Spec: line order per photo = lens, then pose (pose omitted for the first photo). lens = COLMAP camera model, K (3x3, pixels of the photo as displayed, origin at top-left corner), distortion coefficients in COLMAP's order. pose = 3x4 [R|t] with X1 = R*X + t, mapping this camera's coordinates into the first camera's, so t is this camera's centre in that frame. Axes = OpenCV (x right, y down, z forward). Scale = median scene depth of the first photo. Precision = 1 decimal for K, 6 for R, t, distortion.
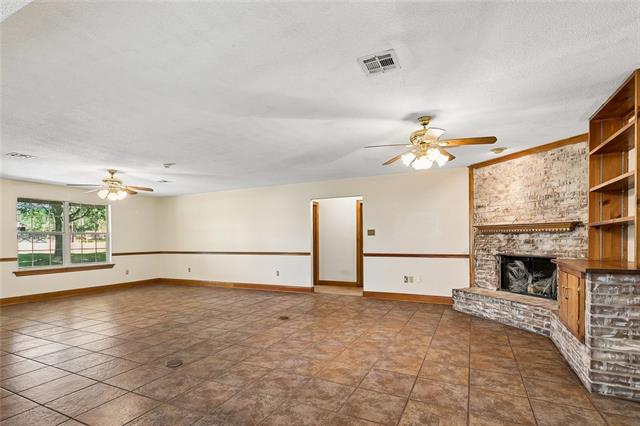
lens RADIAL K [[315.2, 0, 318.1], [0, 315.2, 242.7], [0, 0, 1]] dist [-0.000237, -0.000010]
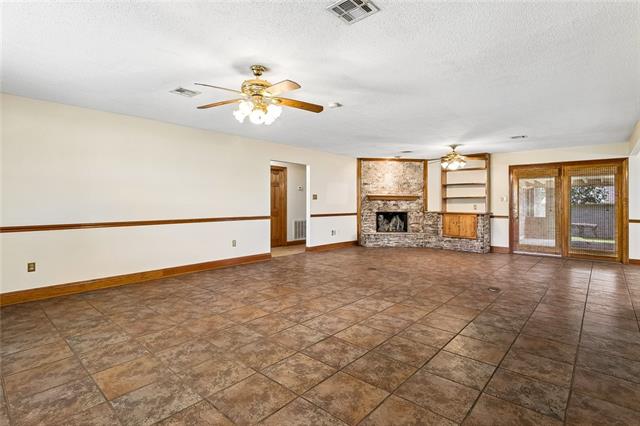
lens RADIAL K [[316.8, 0, 311.0], [0, 316.8, 201.6], [0, 0, 1]] dist [-0.000741, -0.000191]
pose [[0.278059, 0.012881, 0.960478, -1.282917], [0.003793, 0.999888, -0.014508, 0.003668], [-0.960556, 0.007678, 0.277979, 0.875696]]
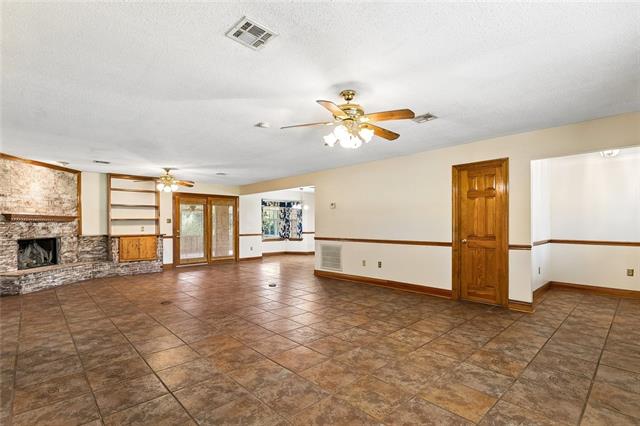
lens RADIAL K [[307.4, 0, 320.4], [0, 307.4, 224.9], [0, 0, 1]] dist [0.001507, 0.000279]
pose [[-0.938308, 0.011531, 0.345608, -0.891706], [0.015501, 0.999842, 0.008726, -0.009175], [-0.345453, 0.013545, -0.938338, 1.714172]]
